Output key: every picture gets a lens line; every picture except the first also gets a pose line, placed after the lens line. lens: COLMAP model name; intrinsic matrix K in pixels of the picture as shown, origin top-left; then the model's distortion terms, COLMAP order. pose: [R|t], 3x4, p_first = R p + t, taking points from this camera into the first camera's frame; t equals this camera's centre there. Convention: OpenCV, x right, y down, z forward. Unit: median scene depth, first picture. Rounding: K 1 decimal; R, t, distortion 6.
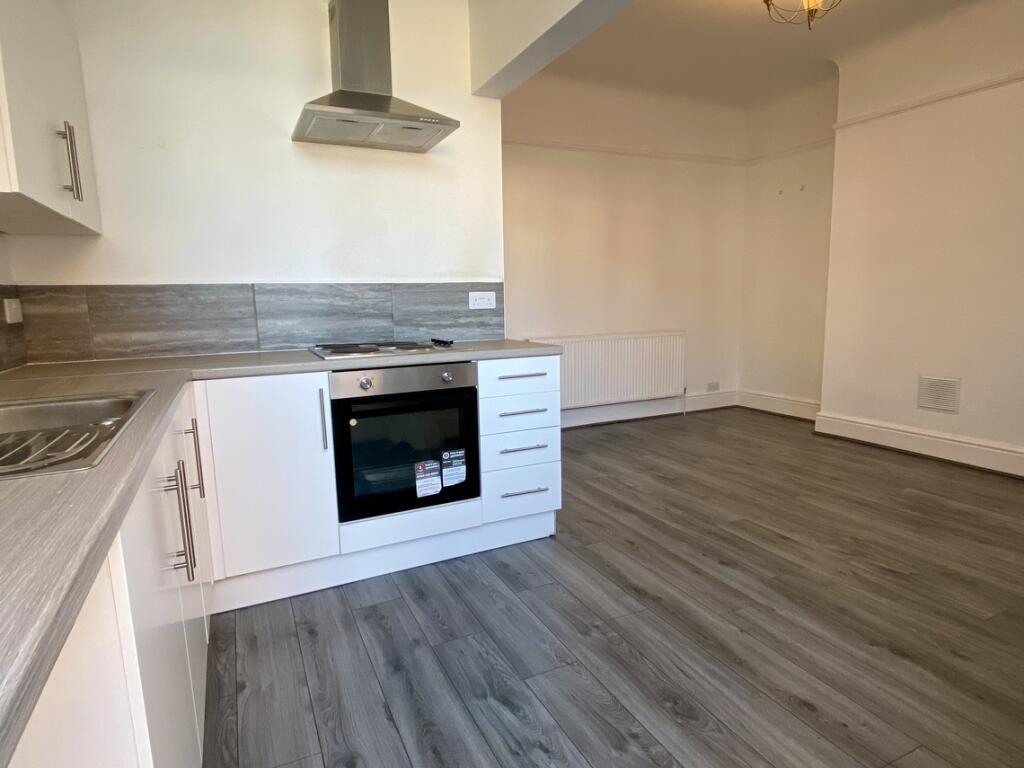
lens RADIAL K [[586.8, 0, 512.2], [0, 586.8, 381.0], [0, 0, 1]] dist [0.005056, -0.006579]
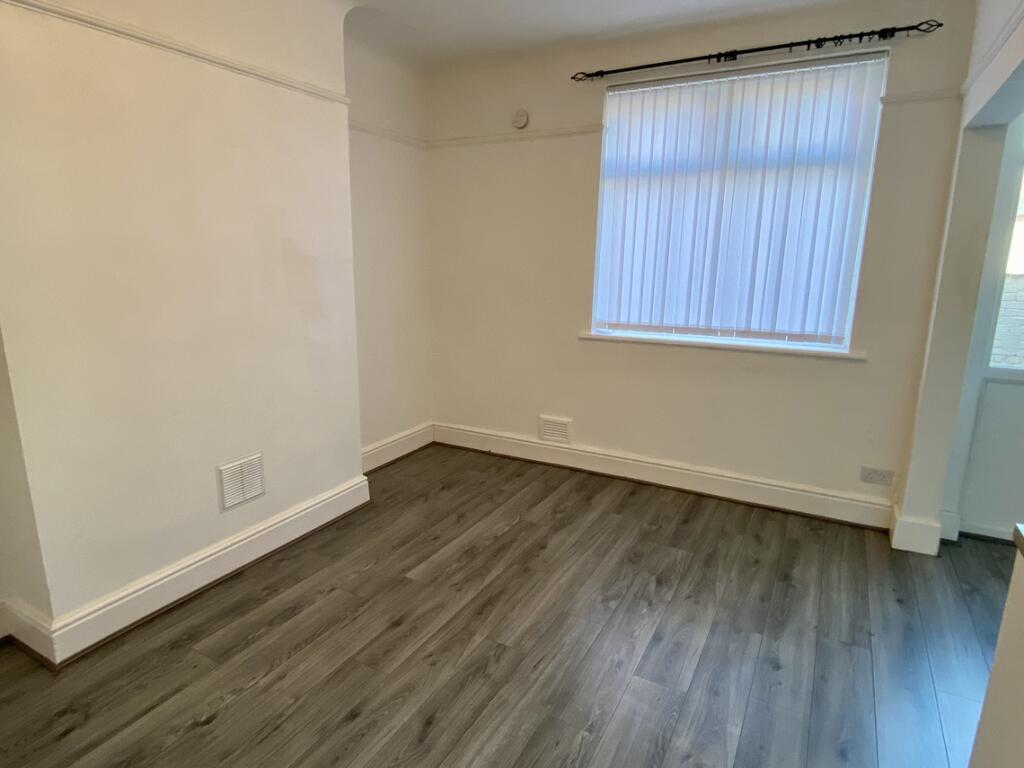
lens RADIAL K [[586.8, 0, 511.7], [0, 586.8, 382.7], [0, 0, 1]] dist [0.005056, -0.006579]
pose [[-0.573170, -0.162066, 0.803250, -0.051728], [0.124129, 0.951763, 0.280604, -0.356034], [-0.809980, 0.260541, -0.525405, 1.485317]]
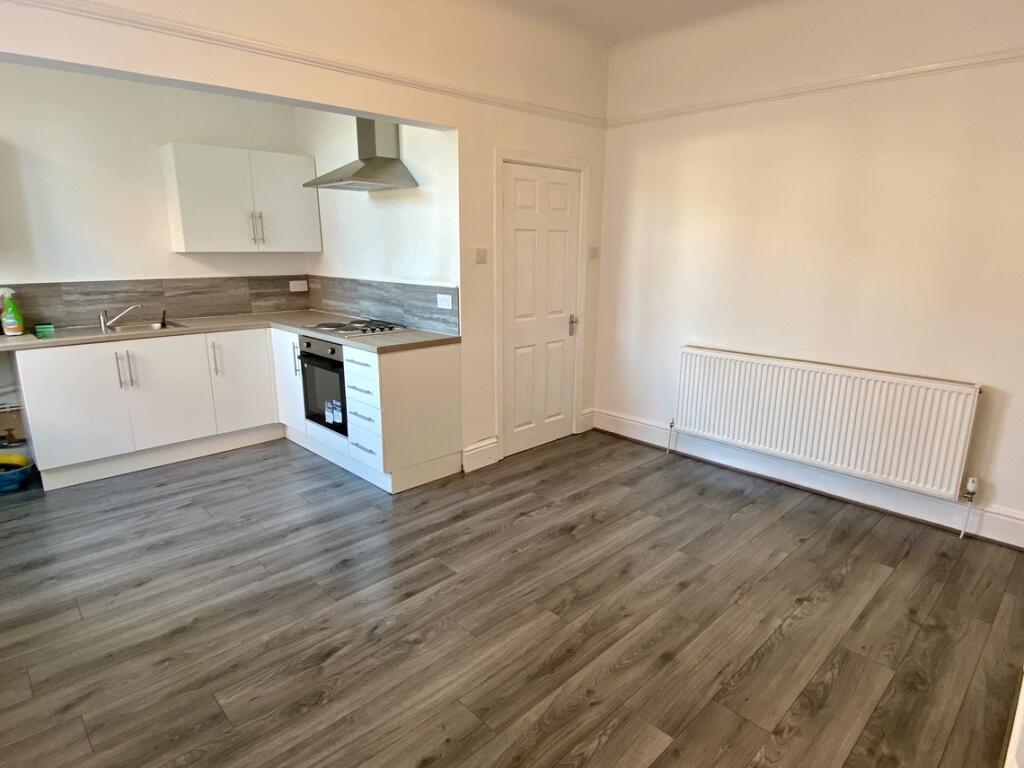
lens RADIAL K [[586.8, 0, 513.0], [0, 586.8, 389.0], [0, 0, 1]] dist [0.005056, -0.006579]
pose [[0.316093, 0.244217, -0.916757, 1.239285], [-0.149663, 0.967038, 0.206008, -0.251827], [0.936849, 0.072086, 0.342224, 0.787202]]
